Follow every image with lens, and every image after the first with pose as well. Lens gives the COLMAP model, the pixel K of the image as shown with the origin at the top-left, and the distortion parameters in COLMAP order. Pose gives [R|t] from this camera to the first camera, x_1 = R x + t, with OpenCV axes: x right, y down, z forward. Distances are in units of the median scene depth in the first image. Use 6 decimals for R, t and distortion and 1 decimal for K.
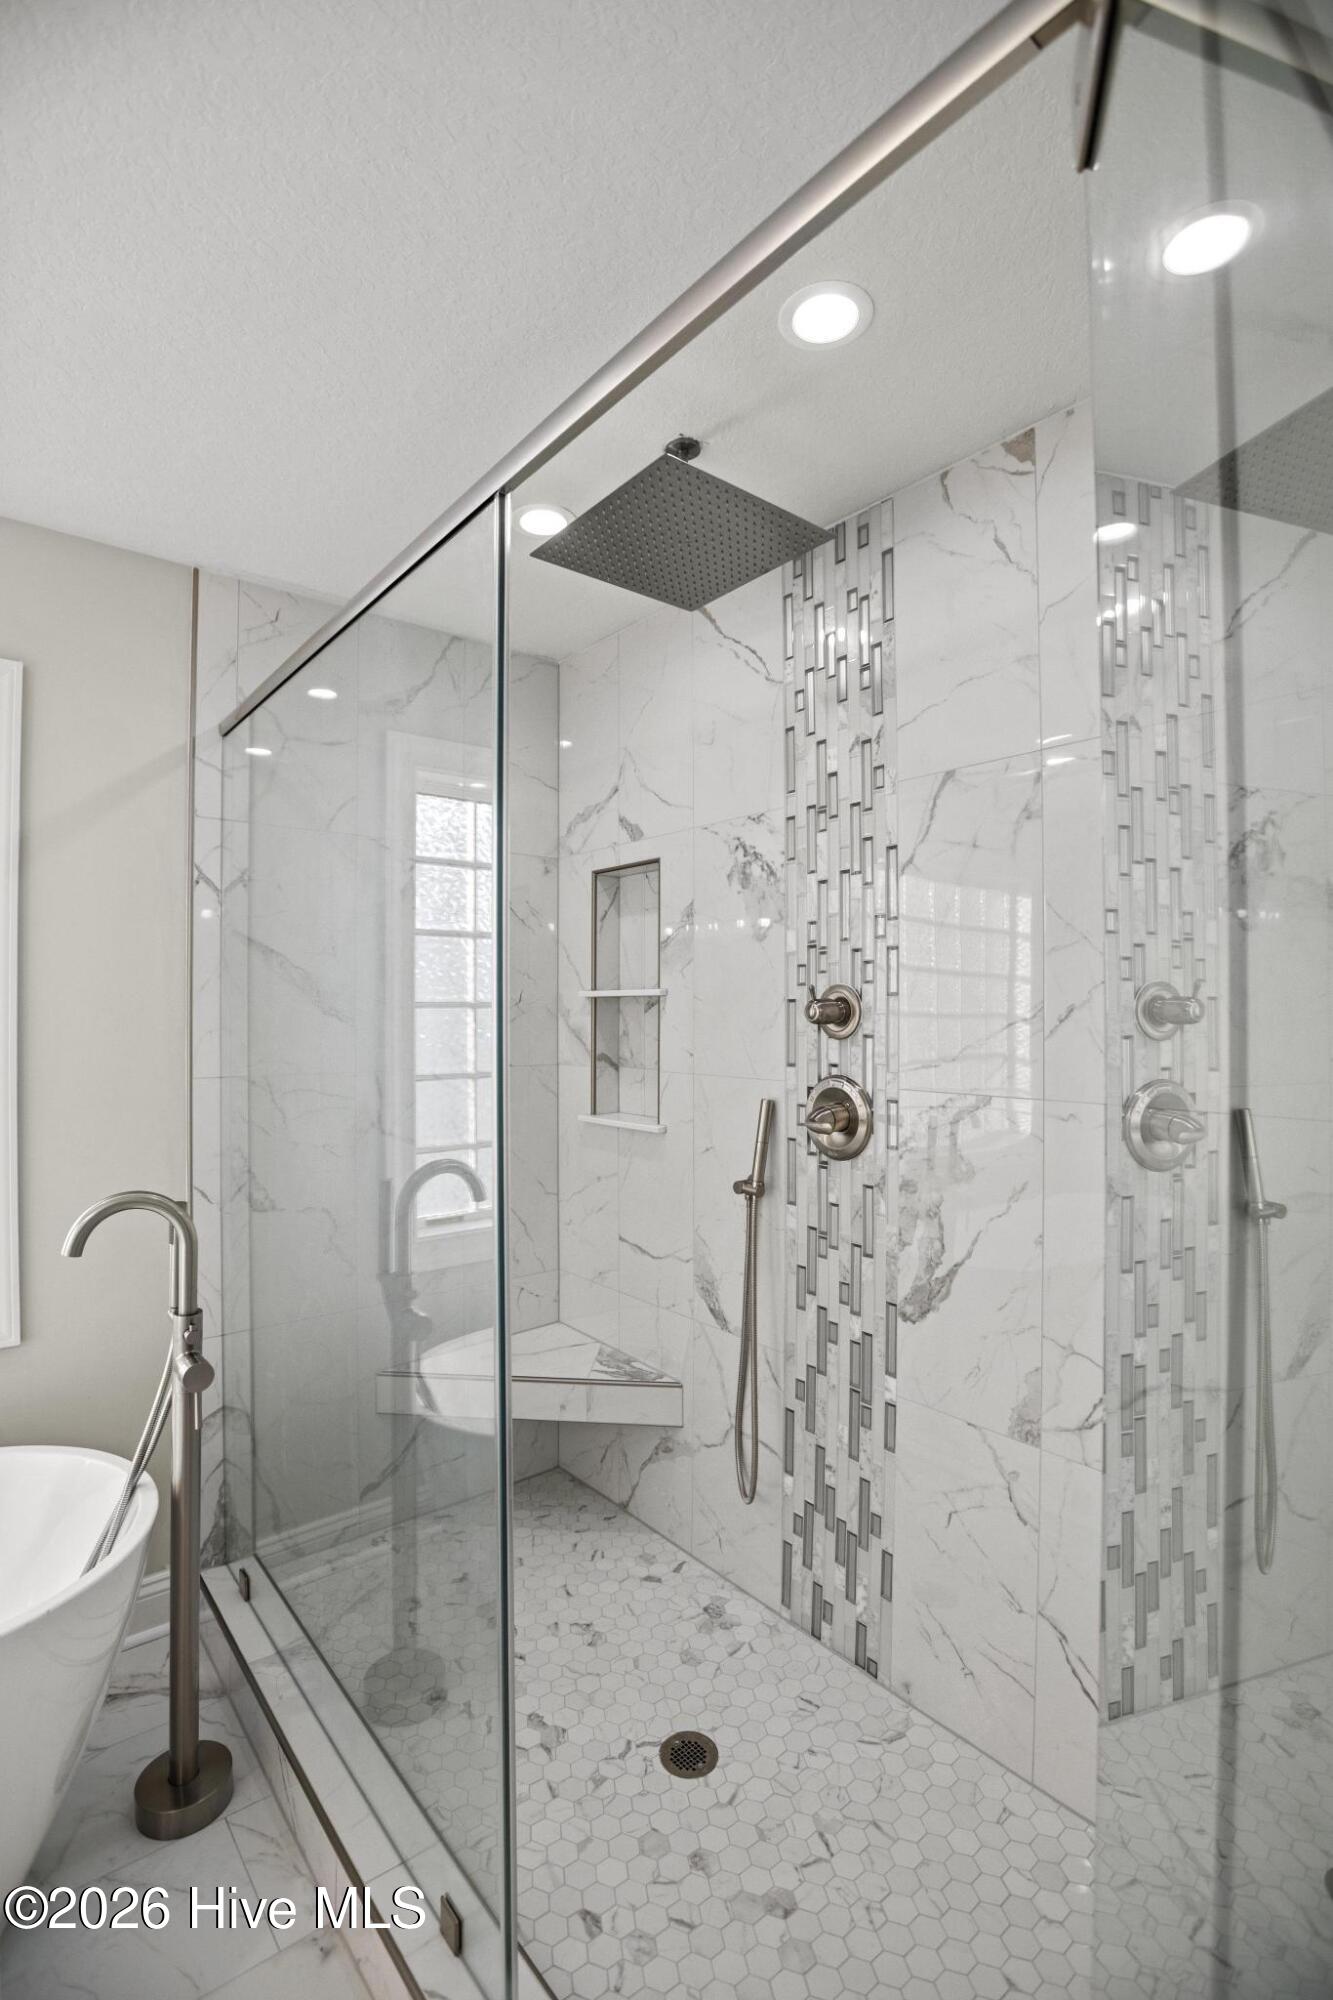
lens RADIAL K [[887.6, 0, 655.9], [0, 887.6, 996.7], [0, 0, 1]] dist [-0.046167, 0.004975]
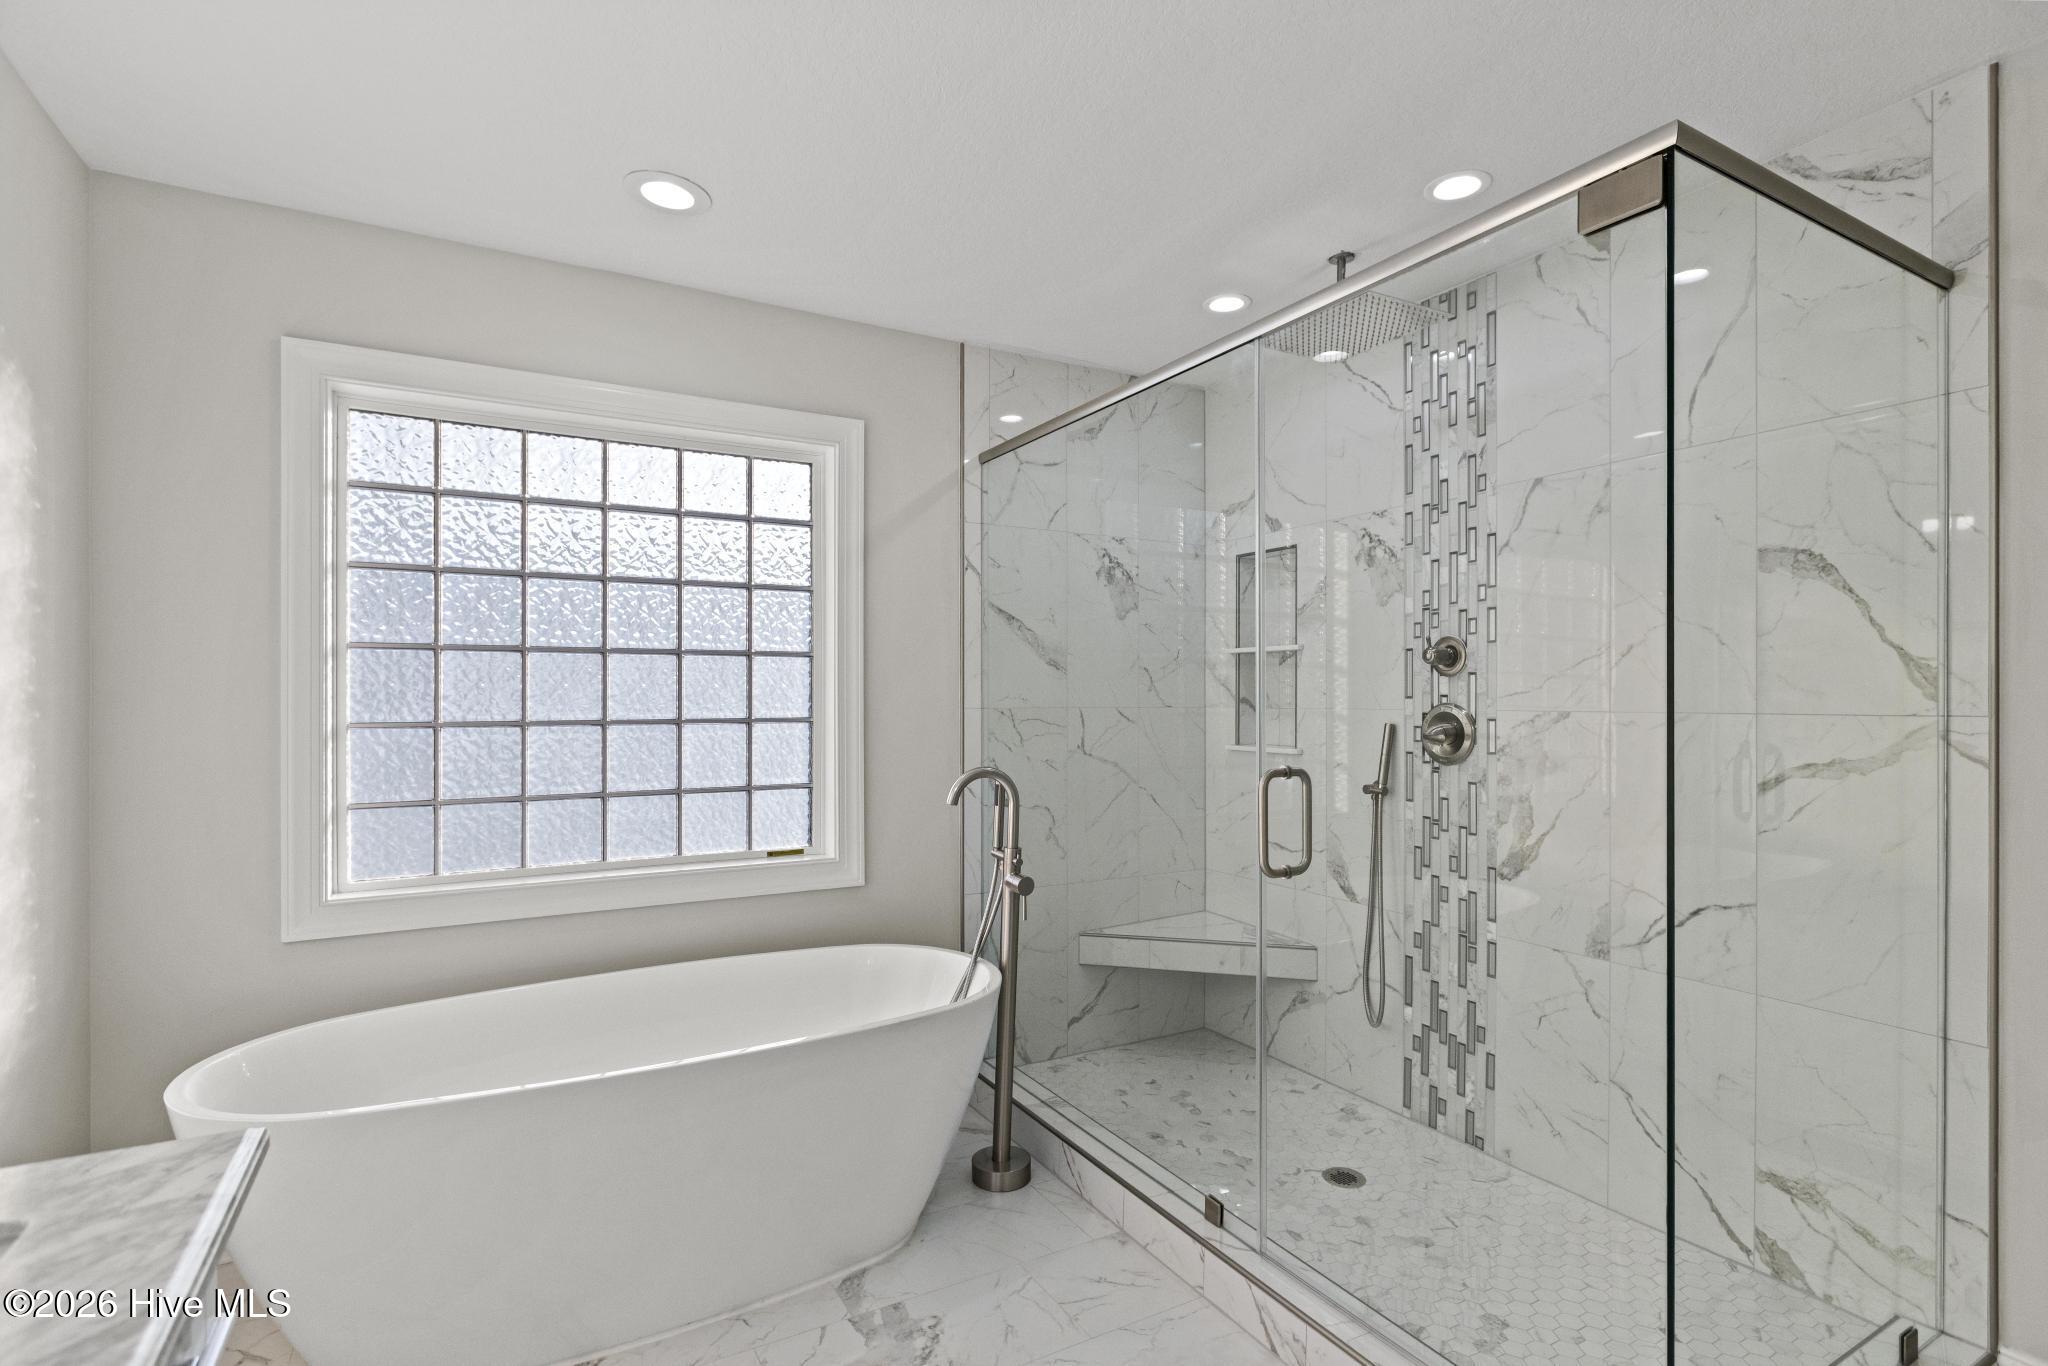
lens RADIAL K [[996.1, 0, 1010.5], [0, 996.1, 694.8], [0, 0, 1]] dist [0.003210, -0.000447]
pose [[0.986648, 0.000232, -0.162870, -0.206679], [0.001117, 0.999966, 0.008193, 0.062744], [0.162866, -0.008266, 0.986614, -0.615514]]
